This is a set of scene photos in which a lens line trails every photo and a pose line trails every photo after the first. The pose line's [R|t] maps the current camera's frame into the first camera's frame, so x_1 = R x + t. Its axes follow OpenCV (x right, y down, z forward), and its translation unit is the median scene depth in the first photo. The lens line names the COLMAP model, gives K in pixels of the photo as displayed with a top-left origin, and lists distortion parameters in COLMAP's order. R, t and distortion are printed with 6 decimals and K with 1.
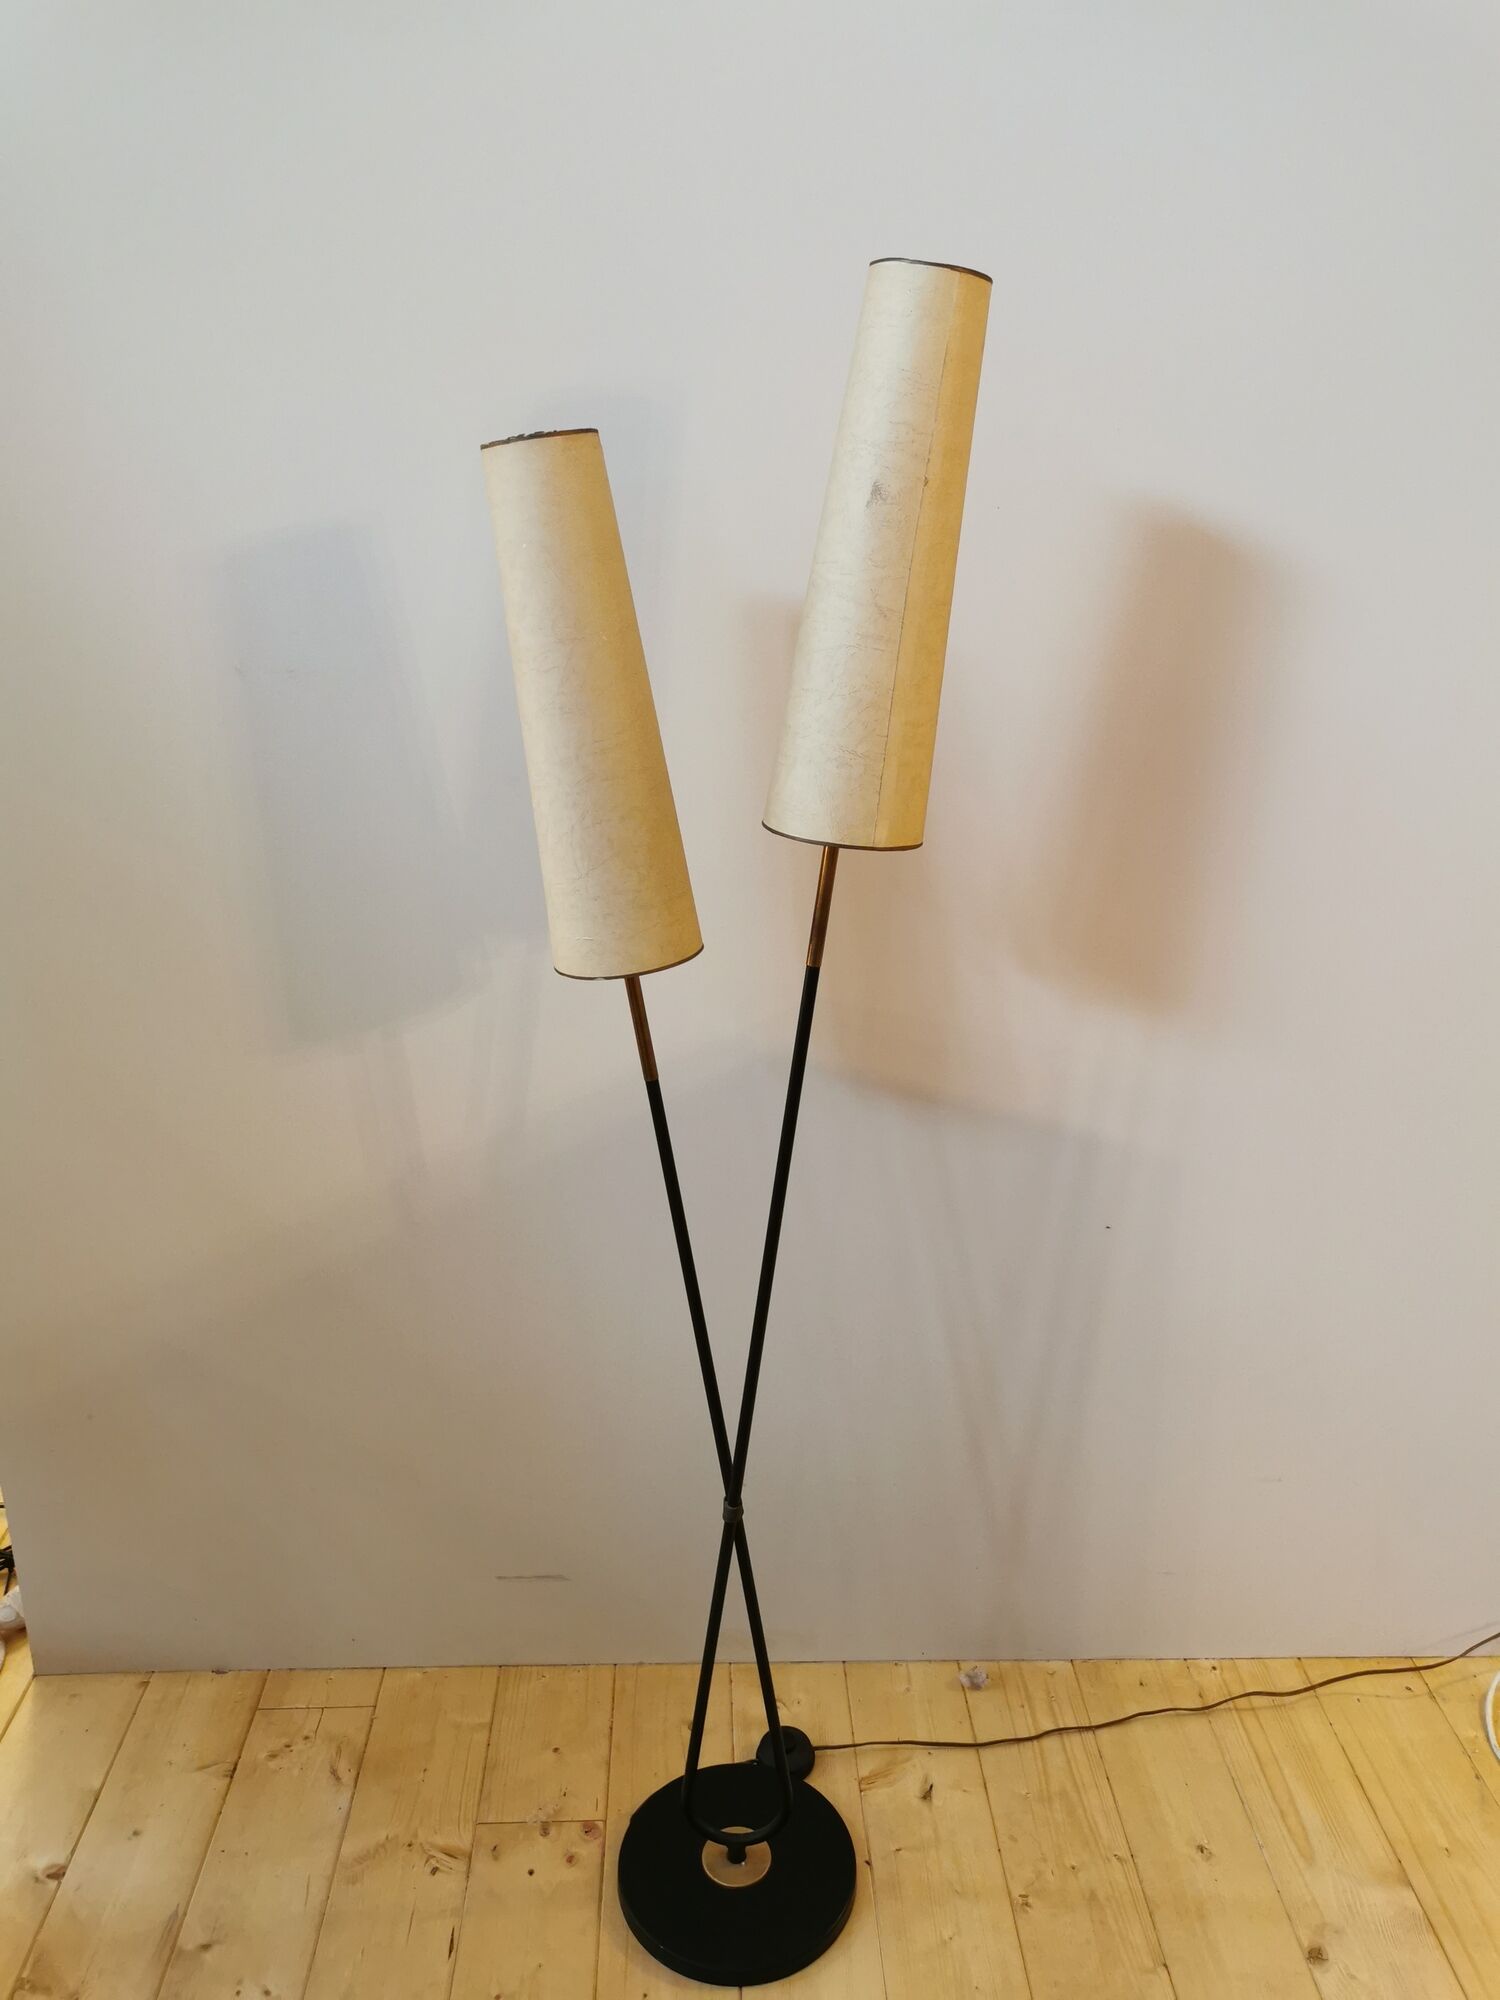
lens RADIAL K [[1507.0, 0, 750.0], [0, 1507.0, 1000.0], [0, 0, 1]] dist [0.037986, -0.004812]
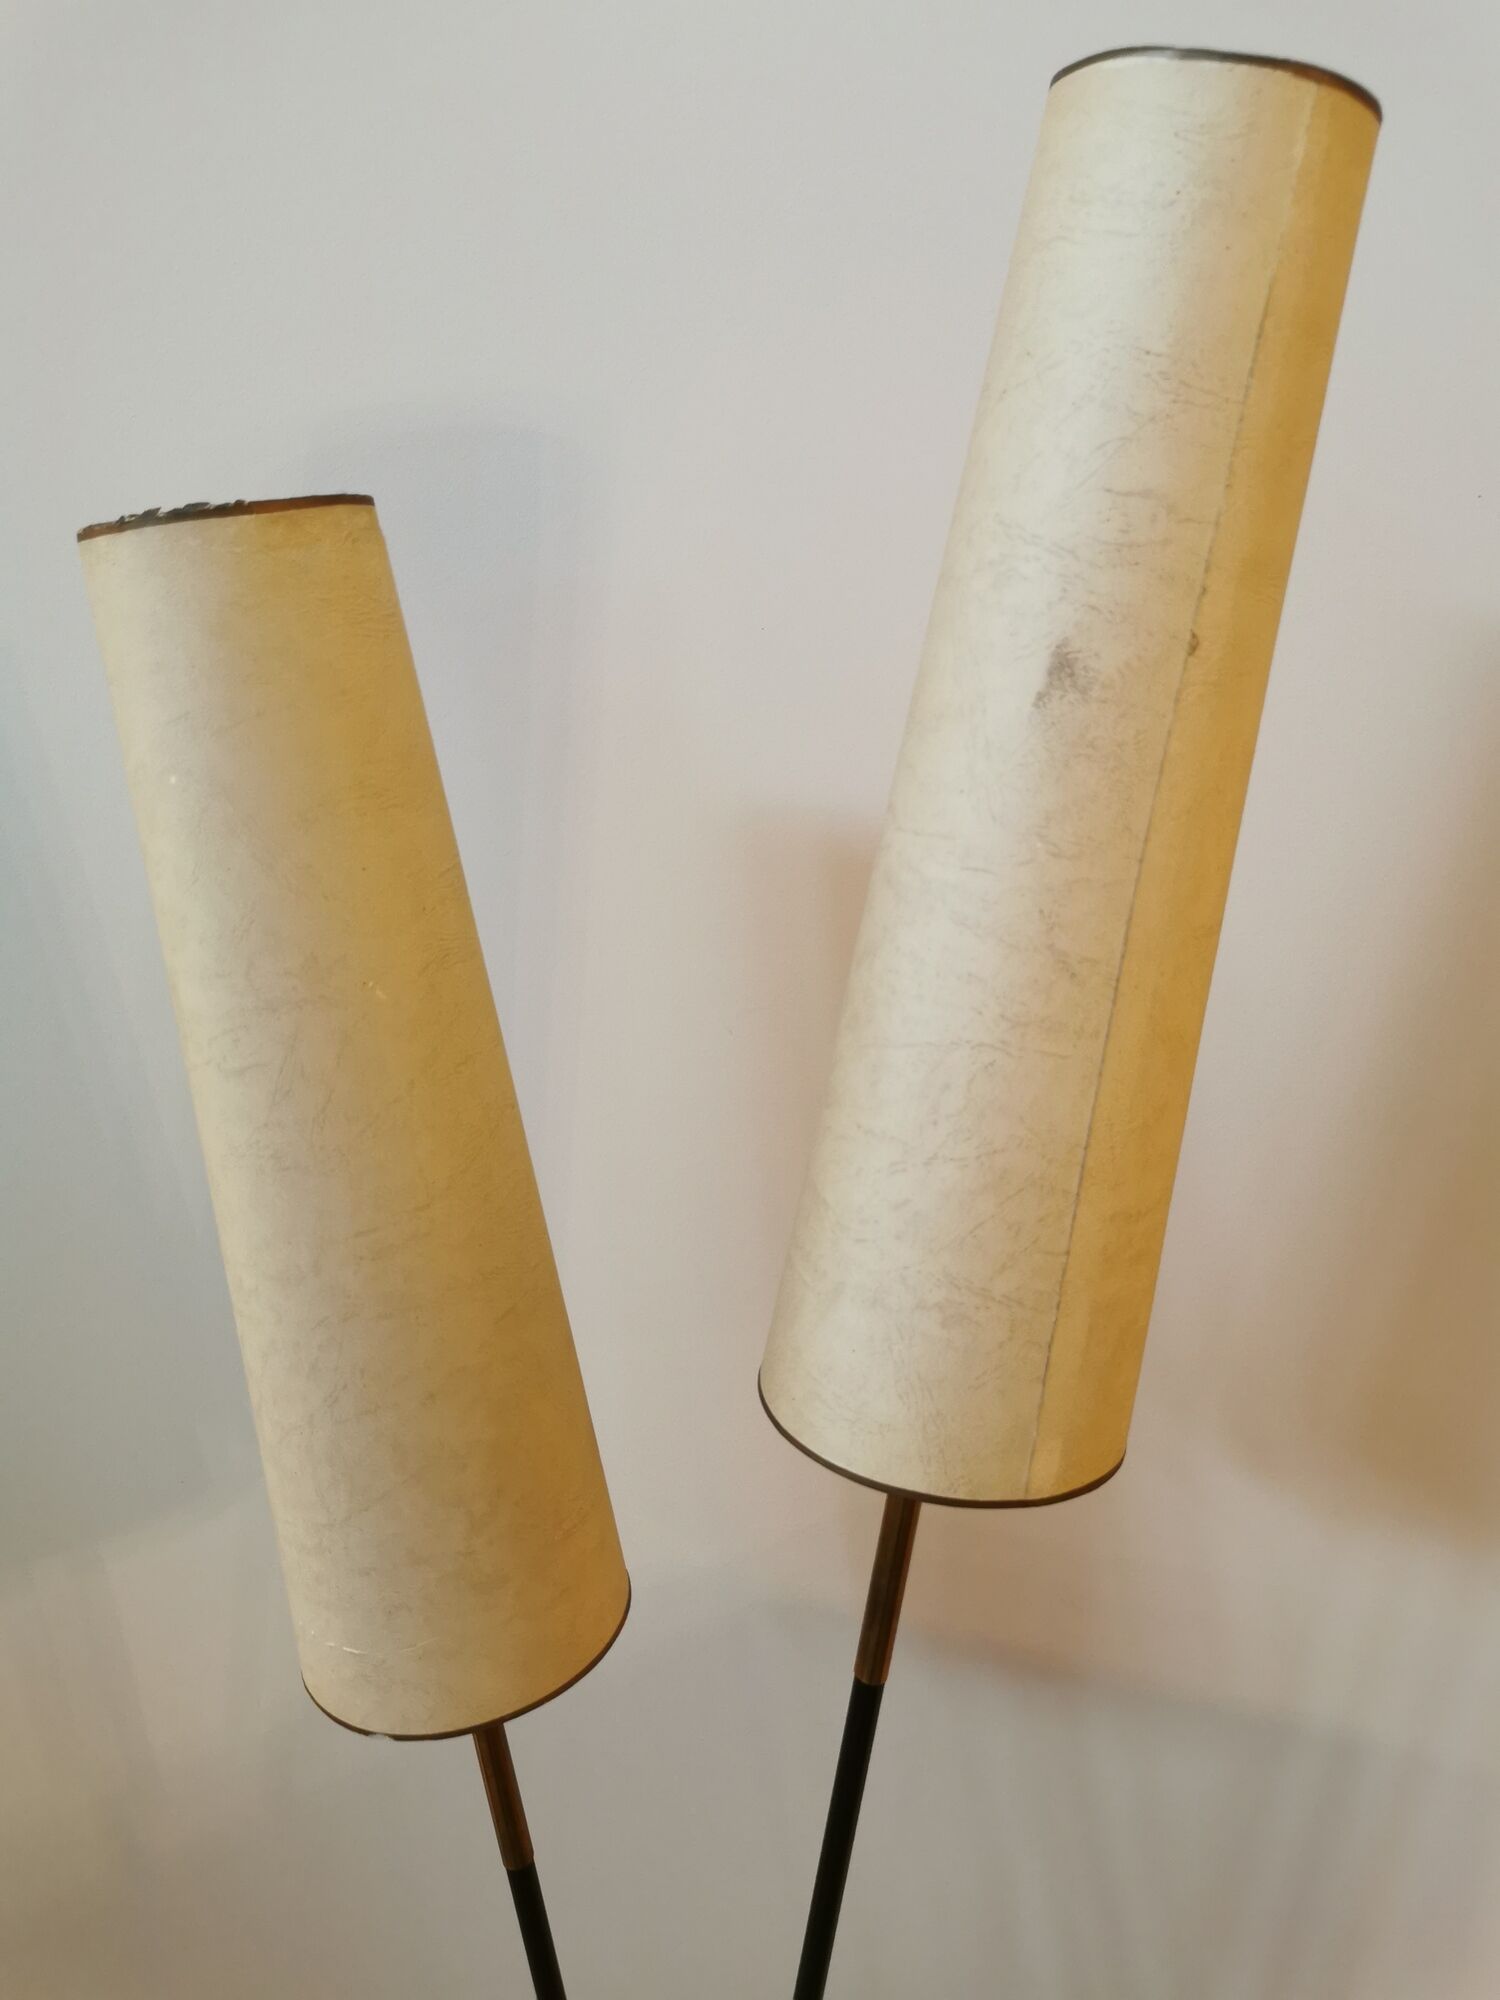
lens RADIAL K [[1507.0, 0, 750.0], [0, 1507.0, 1000.0], [0, 0, 1]] dist [0.037986, -0.004812]
pose [[0.999877, 0.012474, -0.009528, 0.008963], [-0.012670, 0.999703, -0.020795, -0.234662], [0.009266, 0.020913, 0.999738, 0.597094]]
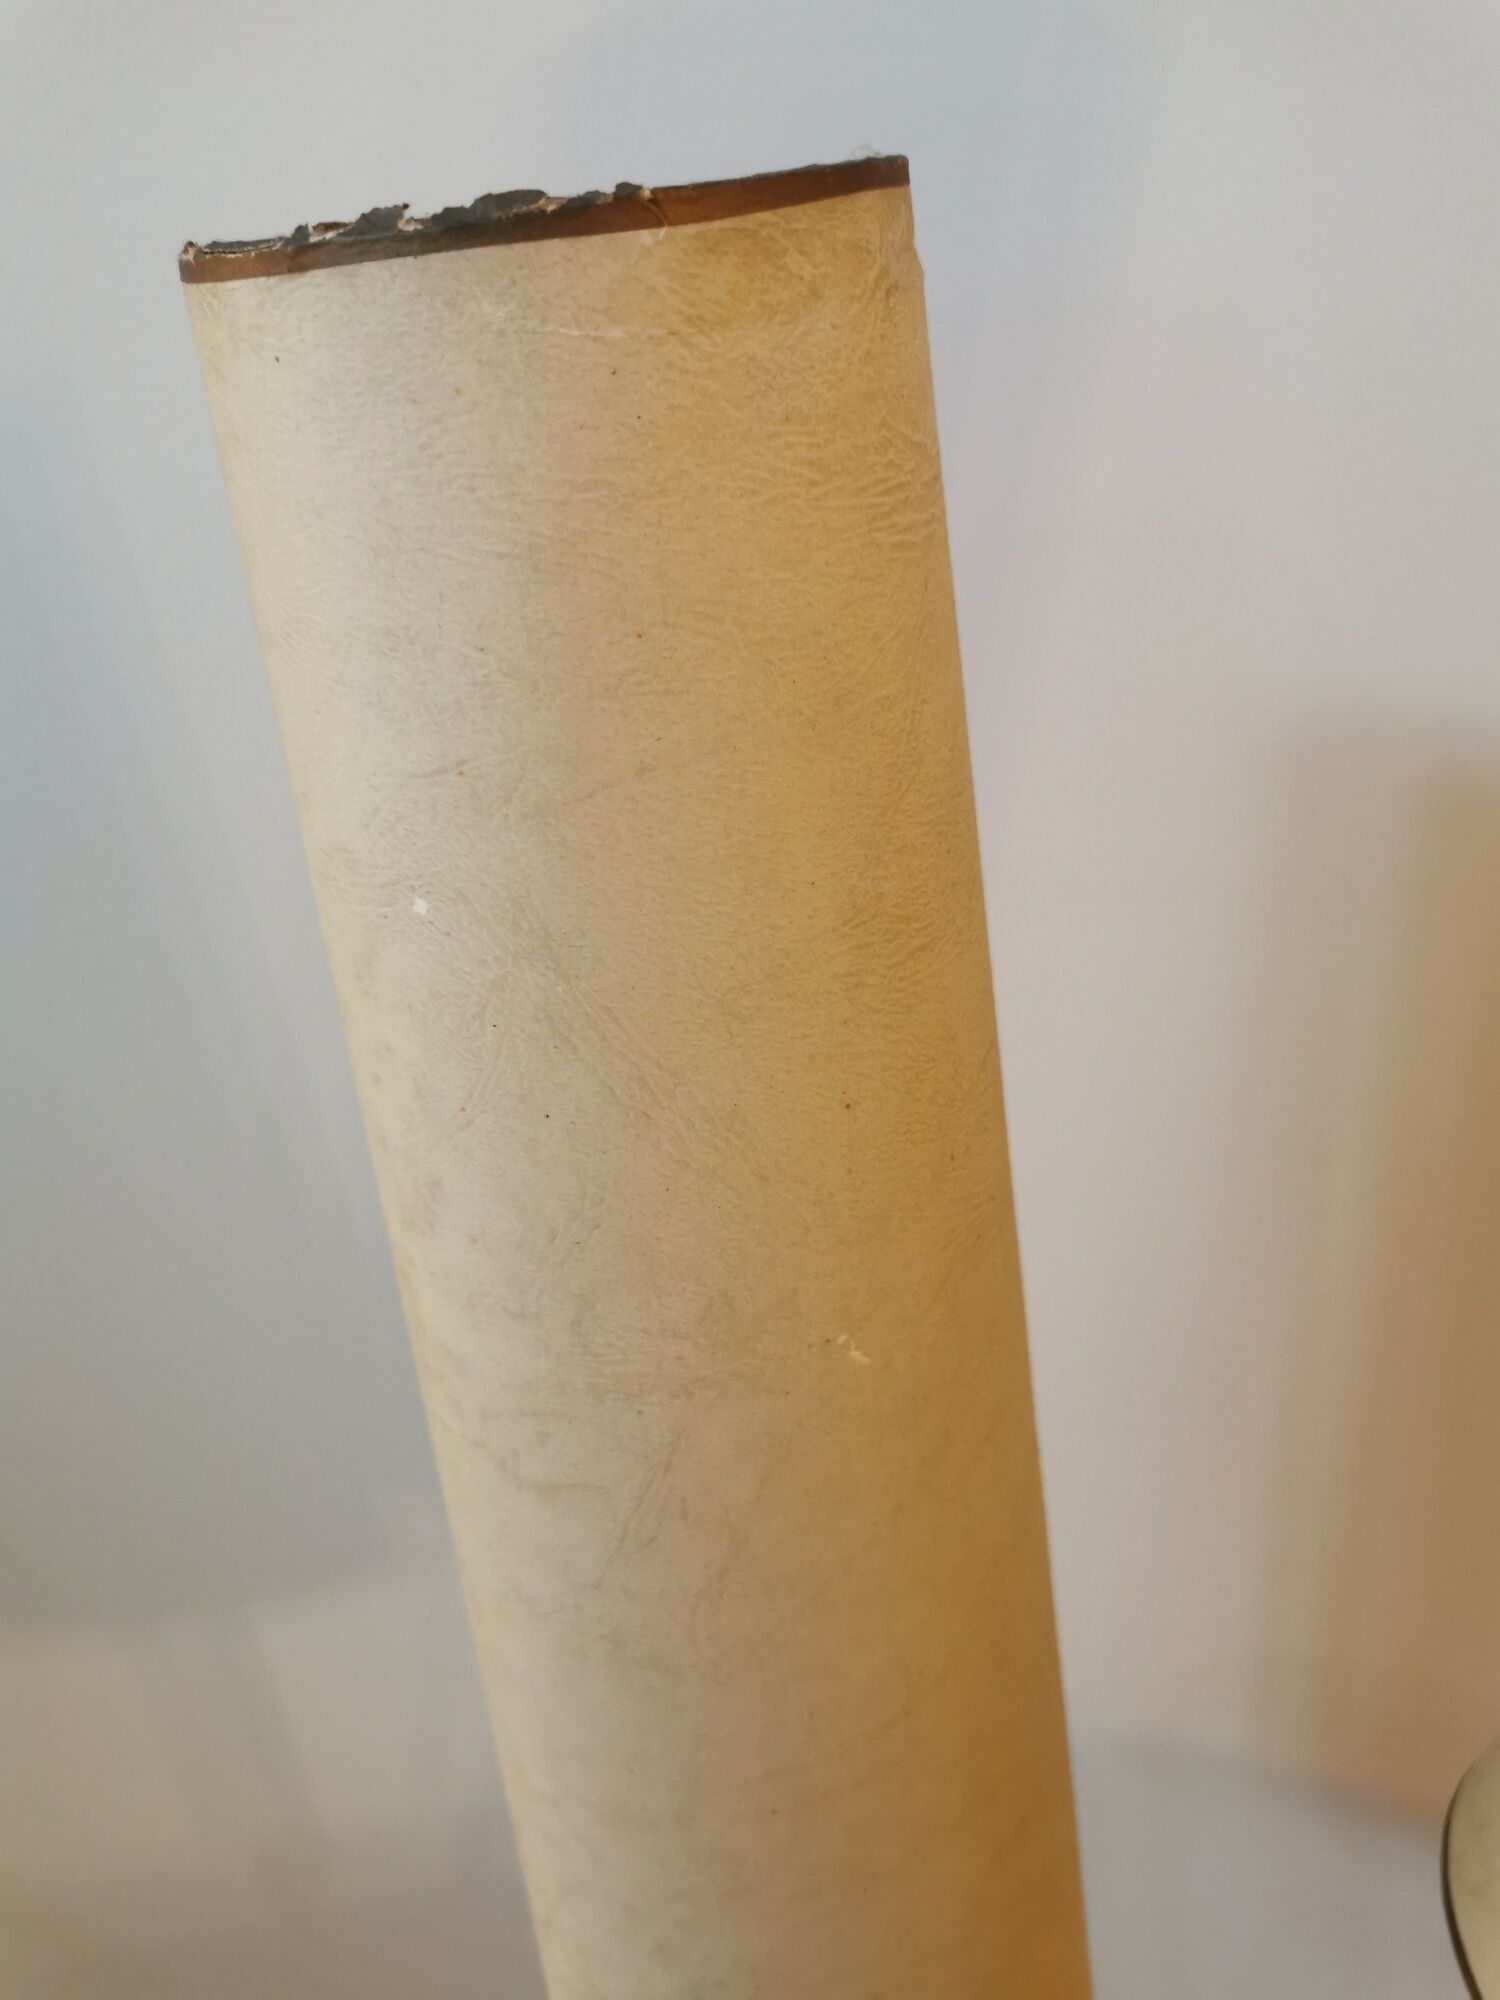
lens RADIAL K [[1543.6, 0, 751.5], [0, 1543.6, 956.8], [0, 0, 1]] dist [-0.013232, -0.008778]
pose [[0.995782, 0.062859, -0.066832, -0.101284], [-0.051171, 0.985113, 0.164115, -0.323149], [0.076154, -0.160003, 0.984175, 0.834253]]
